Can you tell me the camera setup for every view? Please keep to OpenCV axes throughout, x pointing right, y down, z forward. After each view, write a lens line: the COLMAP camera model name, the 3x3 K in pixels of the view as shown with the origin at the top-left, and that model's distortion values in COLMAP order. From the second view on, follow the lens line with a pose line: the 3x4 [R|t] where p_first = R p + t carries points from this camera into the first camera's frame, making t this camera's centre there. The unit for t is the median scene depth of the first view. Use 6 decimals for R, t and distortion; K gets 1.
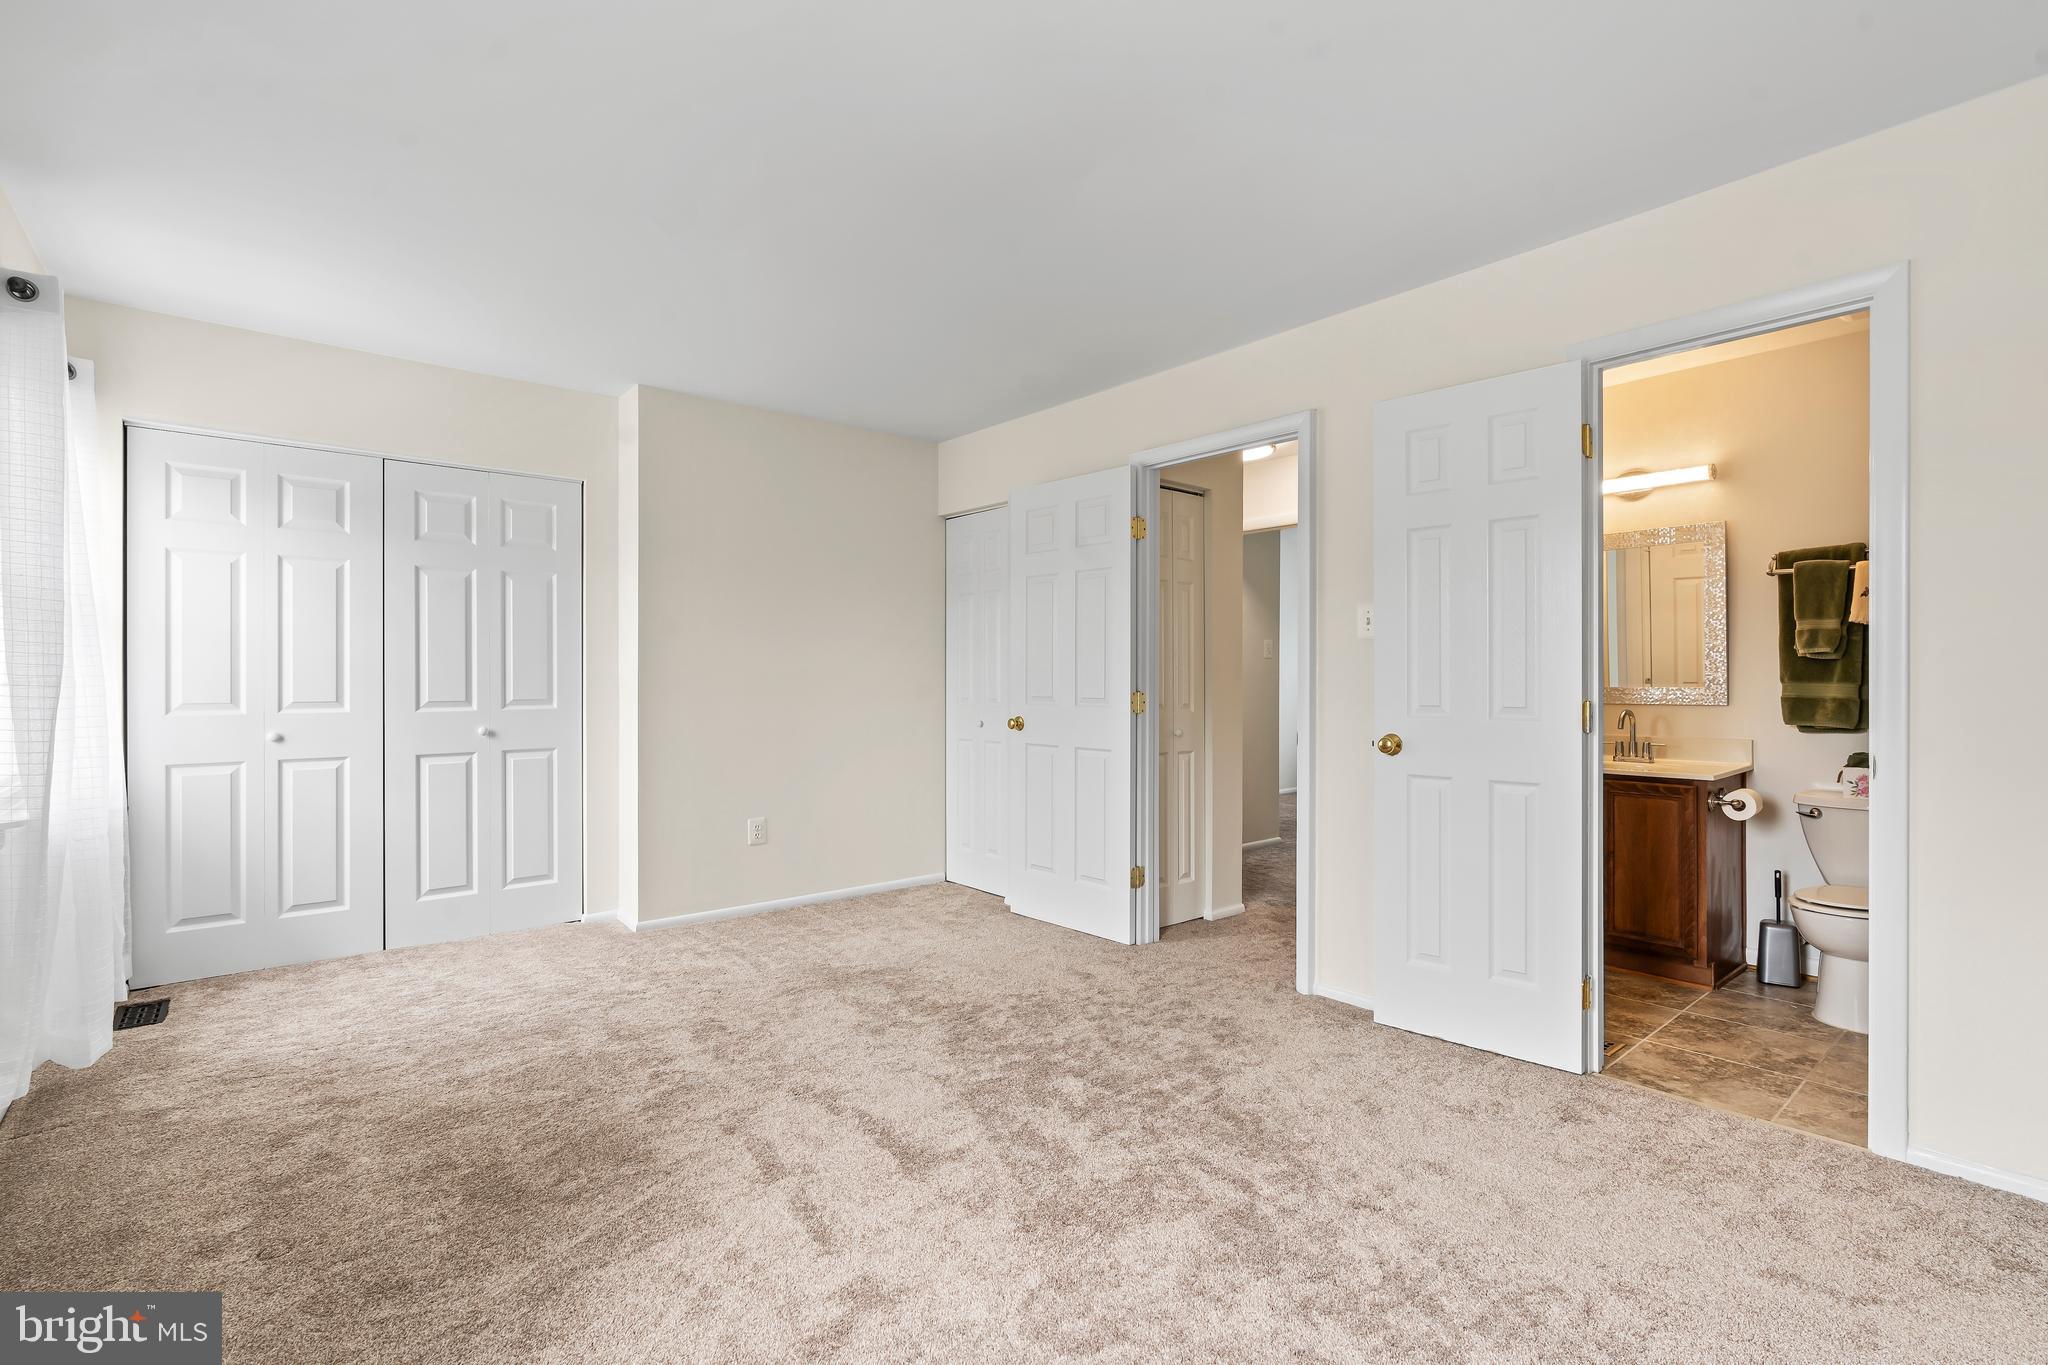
lens RADIAL K [[929.7, 0, 1038.2], [0, 929.7, 687.4], [0, 0, 1]] dist [-0.005974, 0.002272]
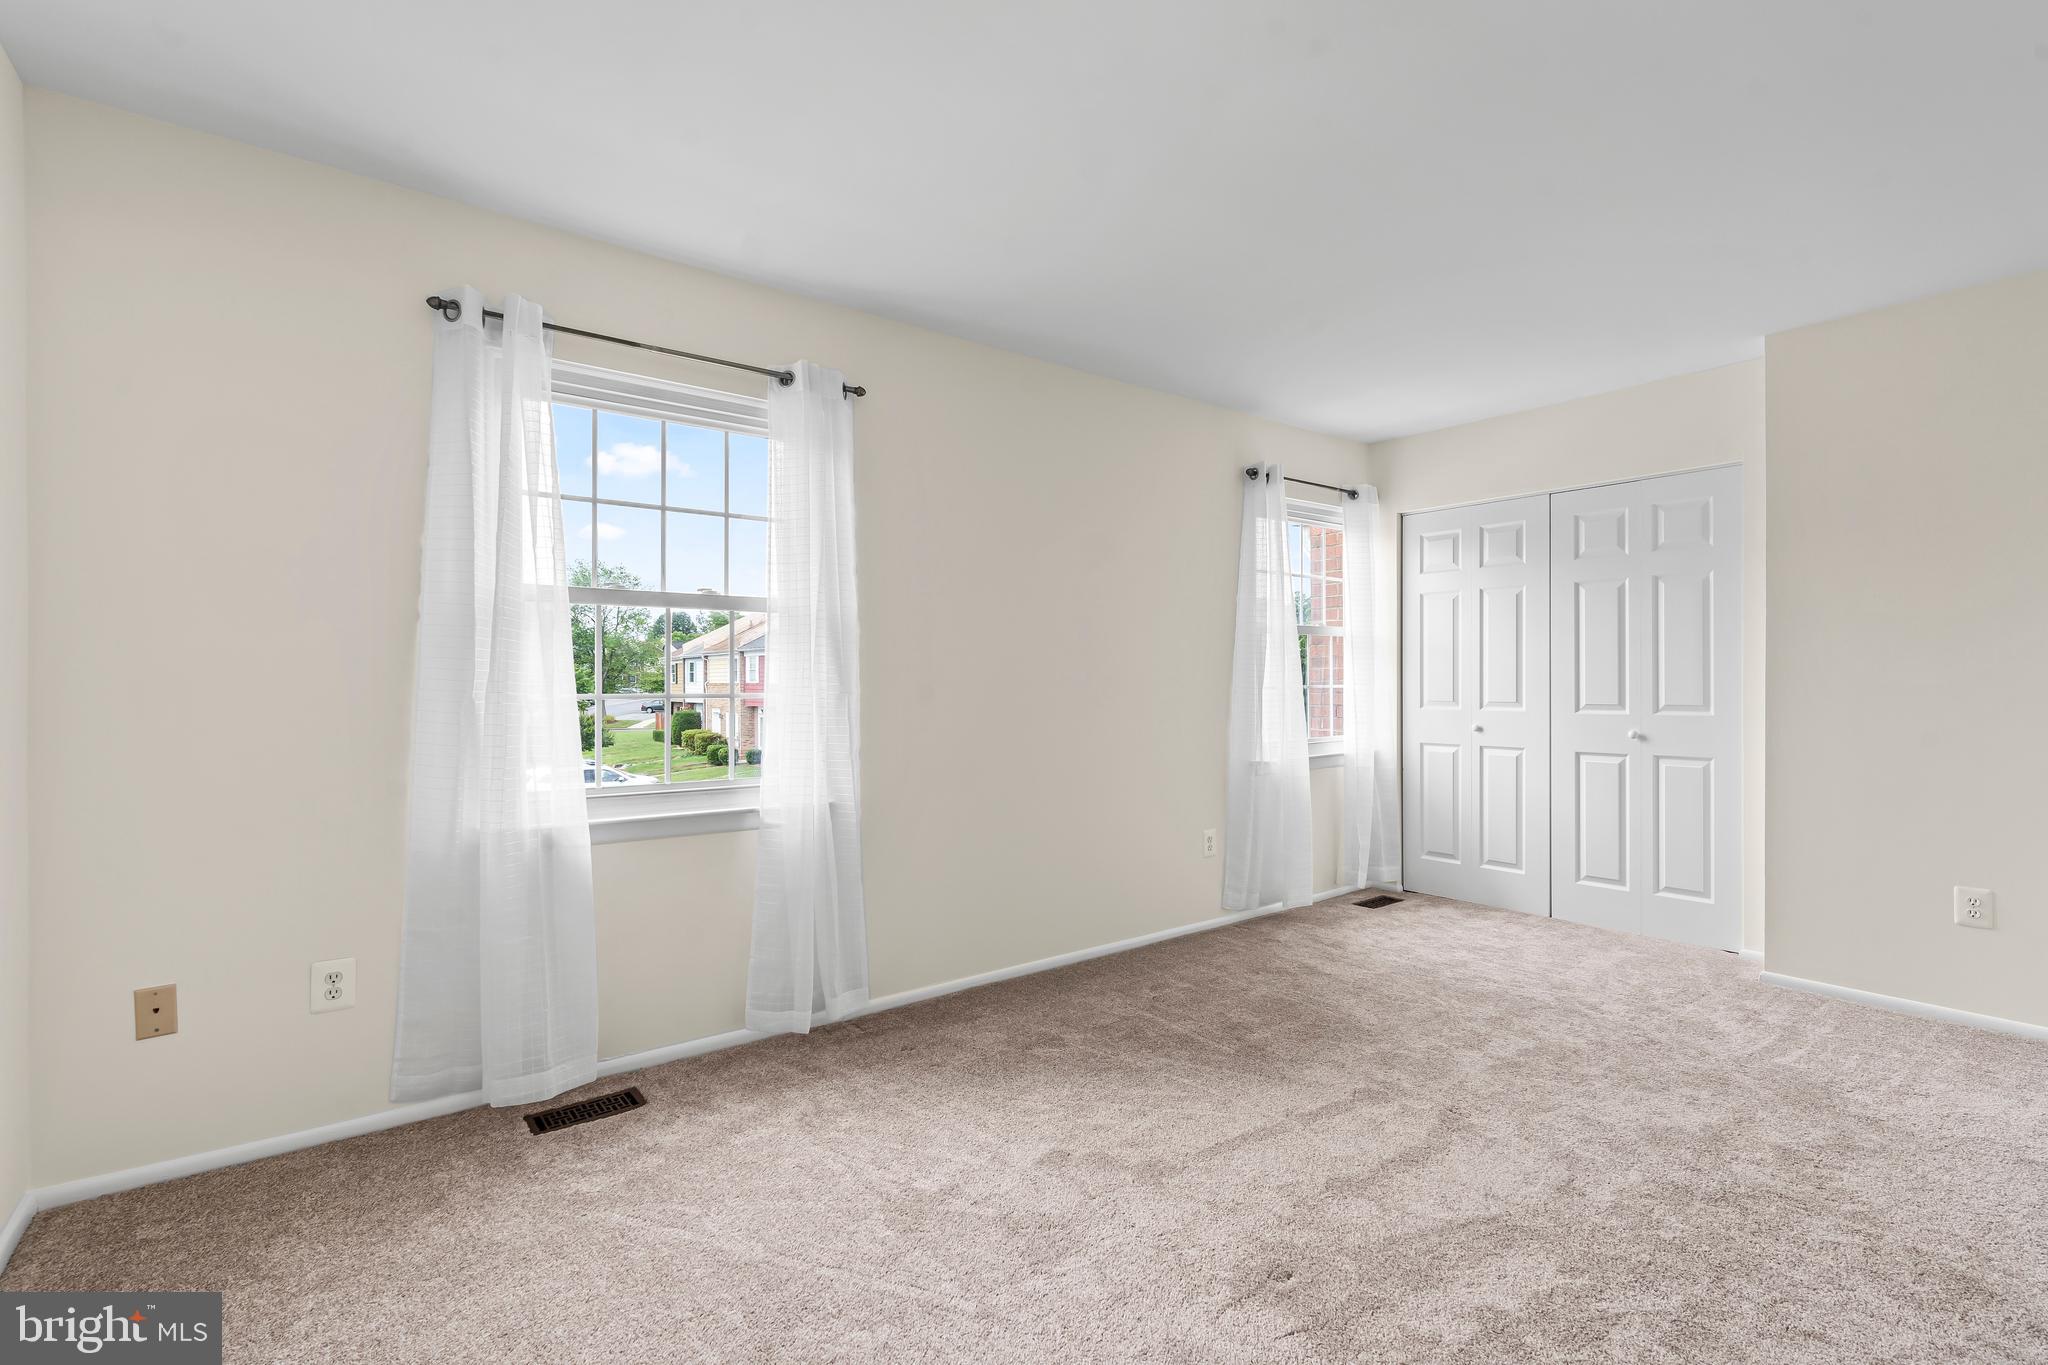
lens RADIAL K [[929.7, 0, 1020.7], [0, 929.7, 690.9], [0, 0, 1]] dist [-0.005974, 0.002272]
pose [[-0.050396, 0.008245, -0.998695, 0.514991], [-0.009113, 0.999921, 0.008715, -0.004491], [0.998688, 0.009540, -0.050317, 0.418379]]
